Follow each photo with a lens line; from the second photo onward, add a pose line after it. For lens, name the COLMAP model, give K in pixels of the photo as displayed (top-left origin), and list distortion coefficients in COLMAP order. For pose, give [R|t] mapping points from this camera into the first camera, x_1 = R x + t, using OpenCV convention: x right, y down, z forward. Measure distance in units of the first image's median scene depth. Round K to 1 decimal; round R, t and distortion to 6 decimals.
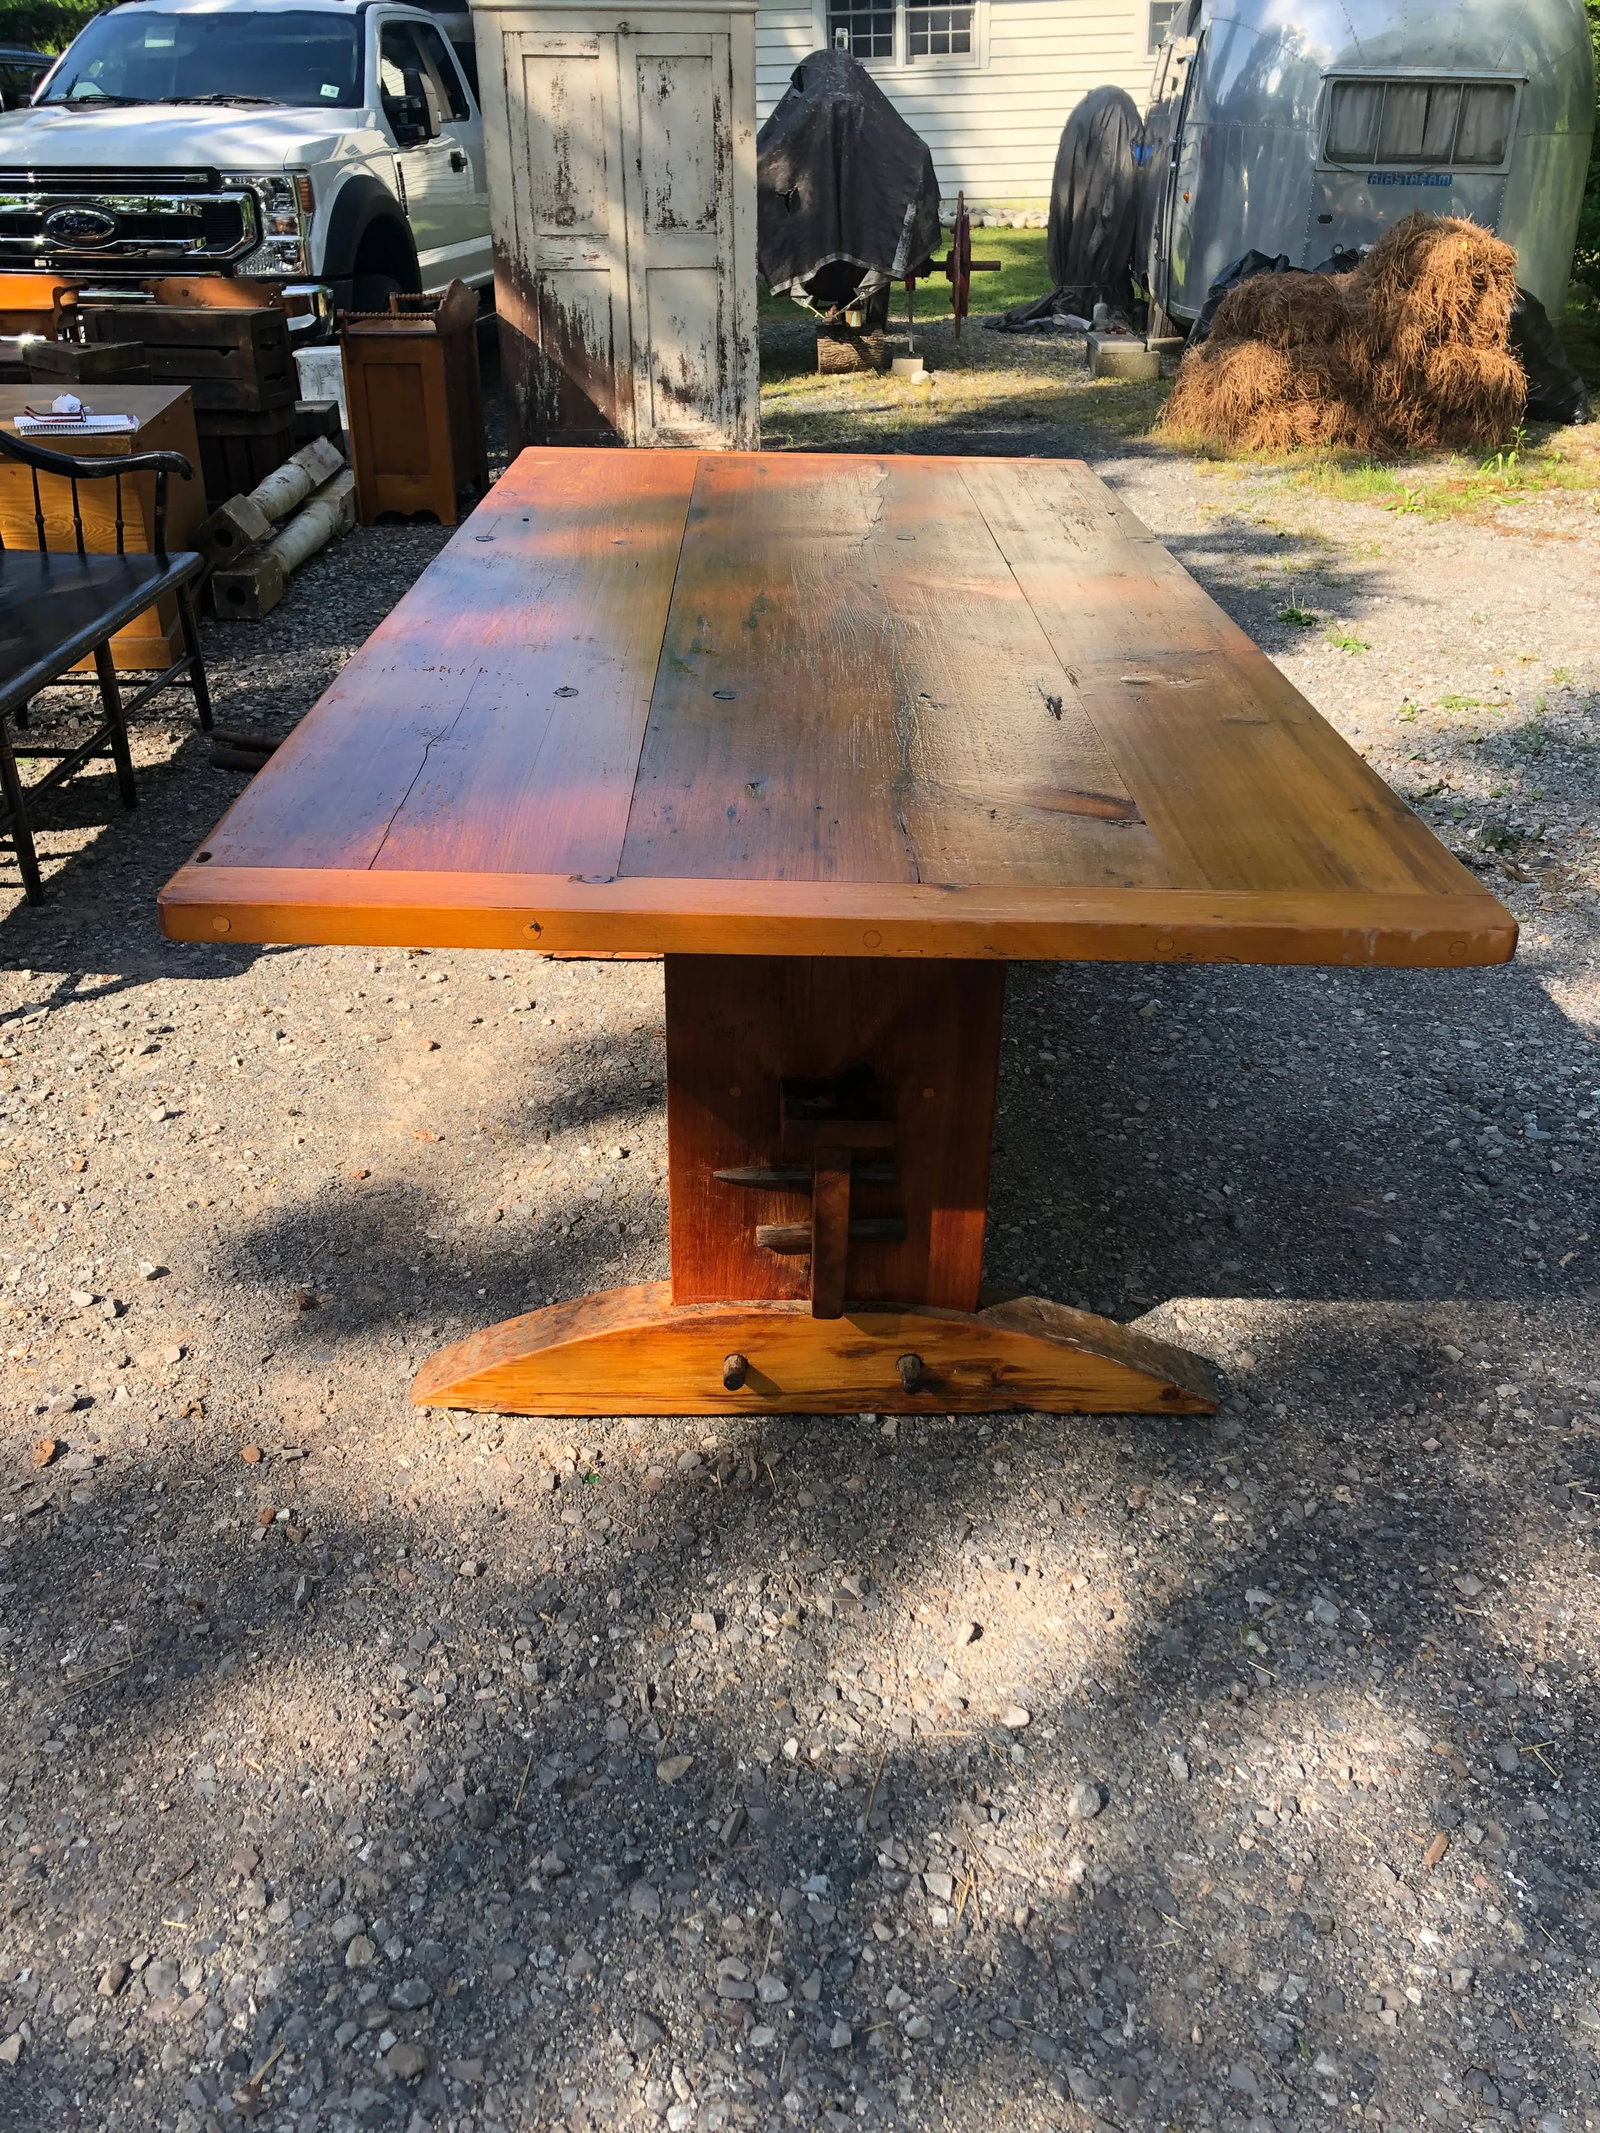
lens RADIAL K [[1739.2, 0, 800.0], [0, 1739.2, 1066.5], [0, 0, 1]] dist [0.011867, -0.001074]
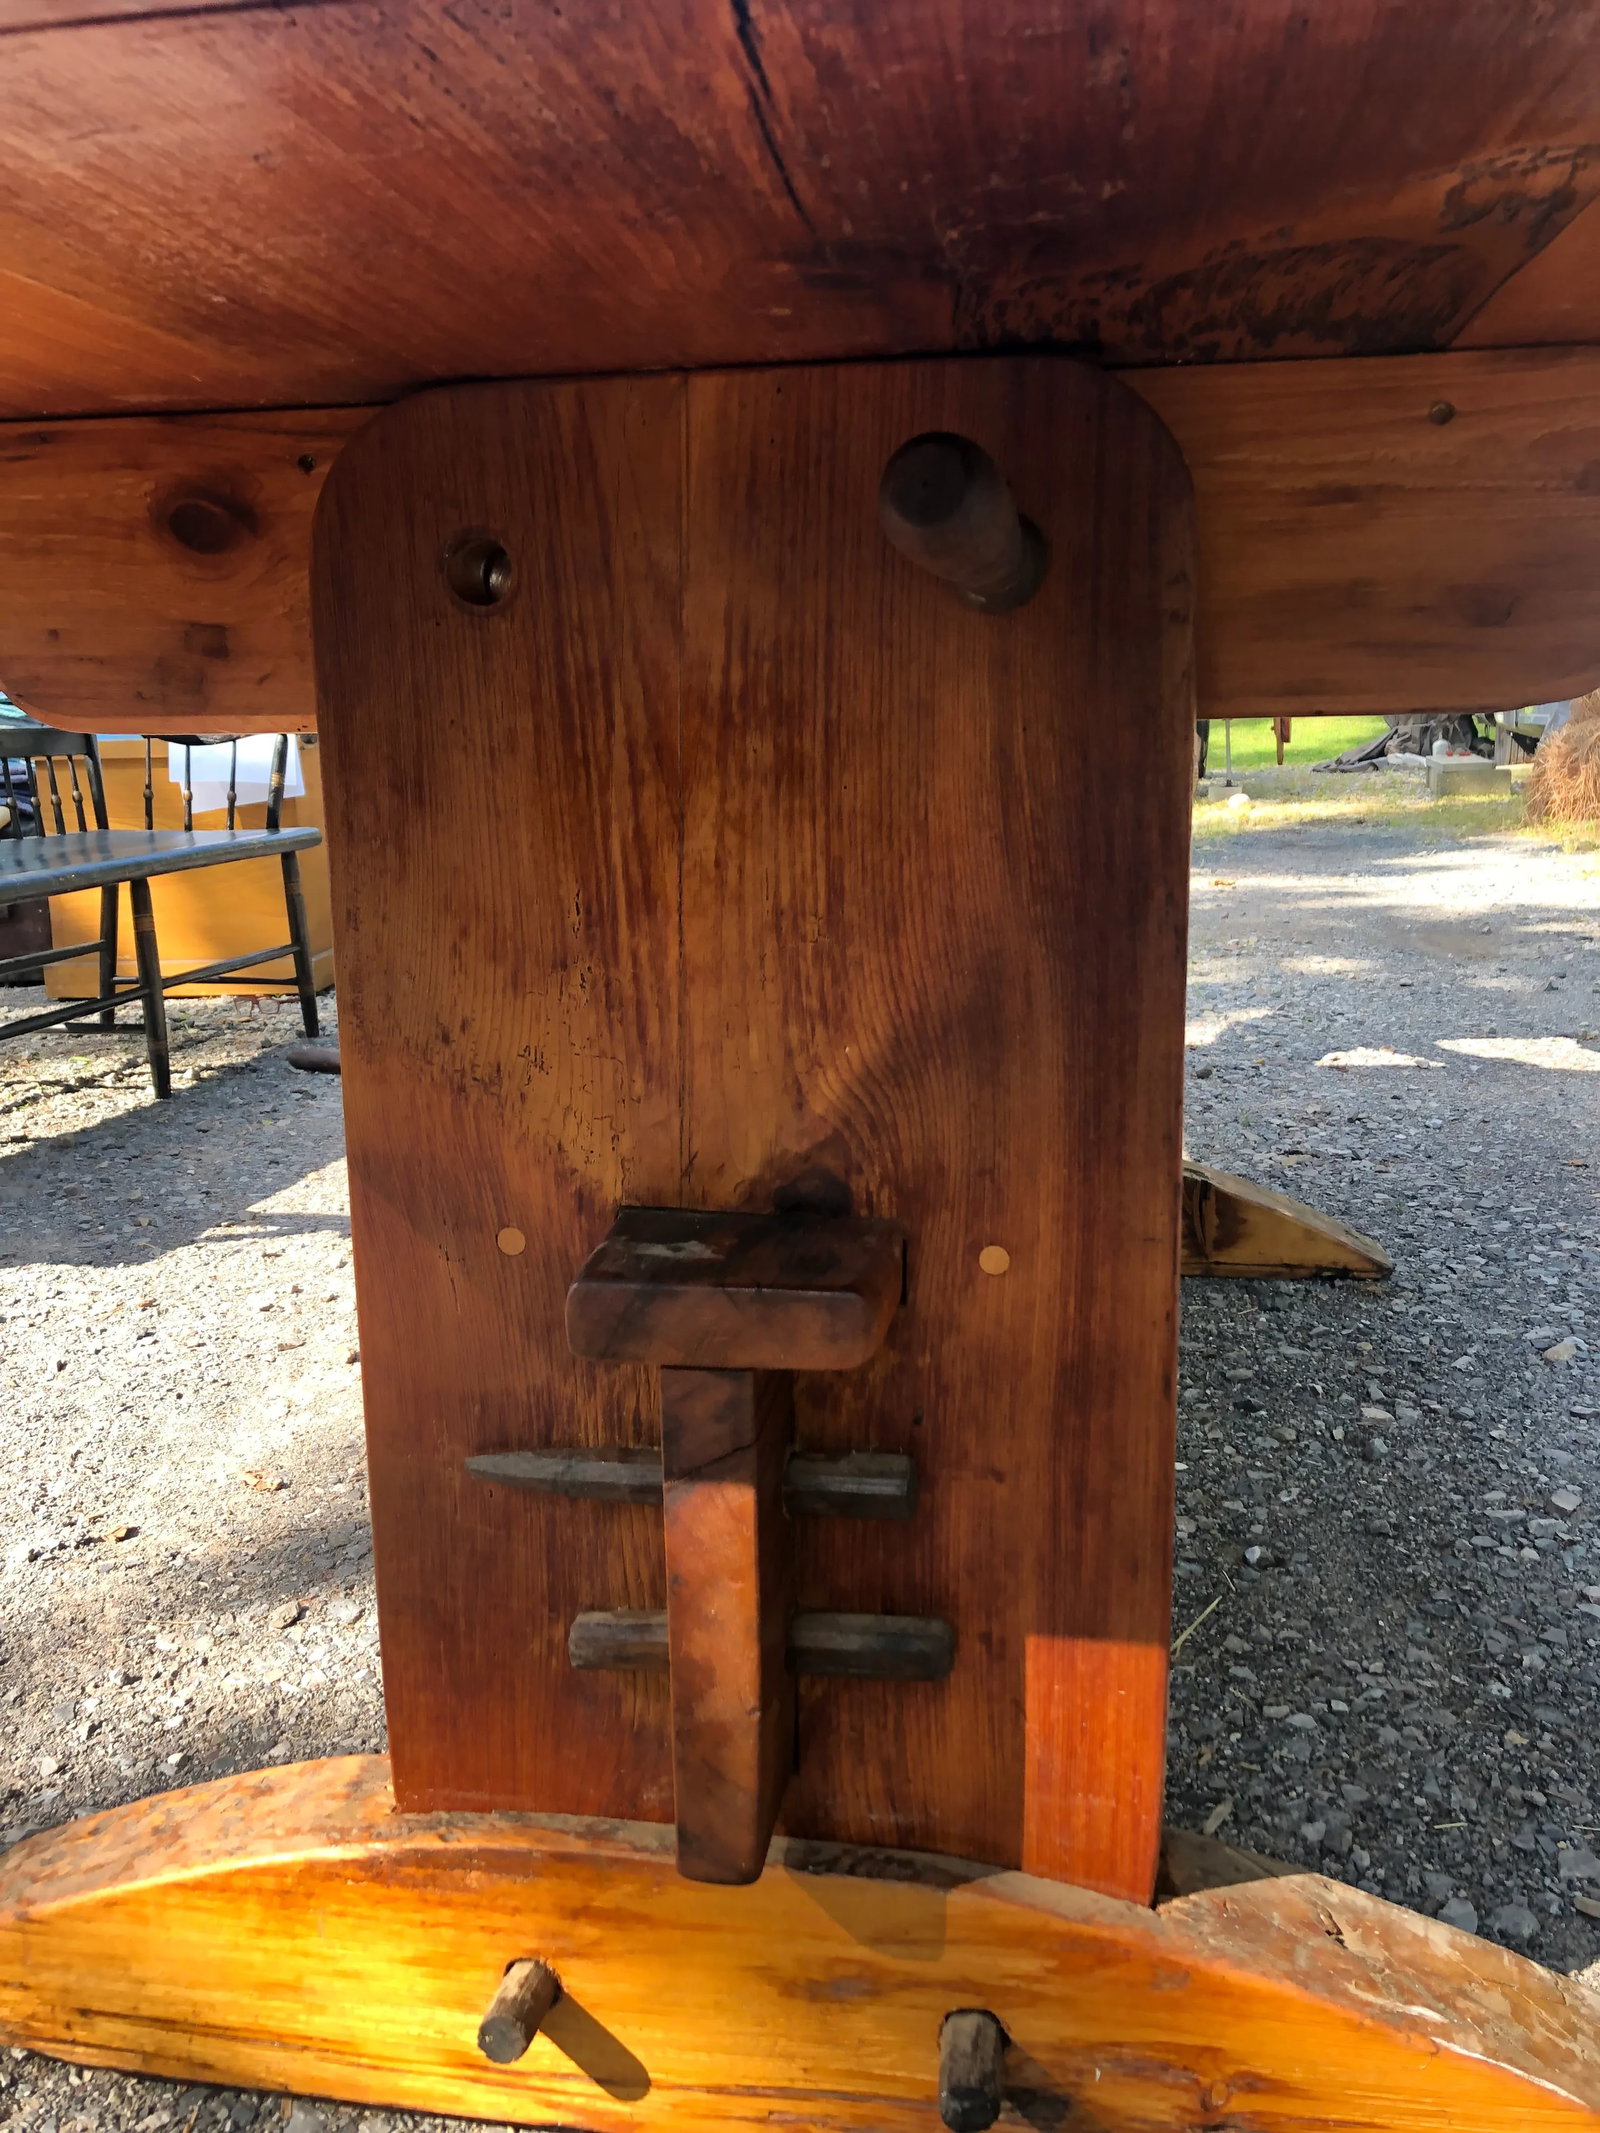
lens RADIAL K [[1732.9, 0, 800.0], [0, 1732.9, 1066.5], [0, 0, 1]] dist [-0.010033, -0.000745]
pose [[0.980182, 0.003899, -0.198060, 0.089603], [-0.061094, 0.957021, -0.283512, 0.070684], [0.188442, 0.289994, 0.938293, 0.525272]]
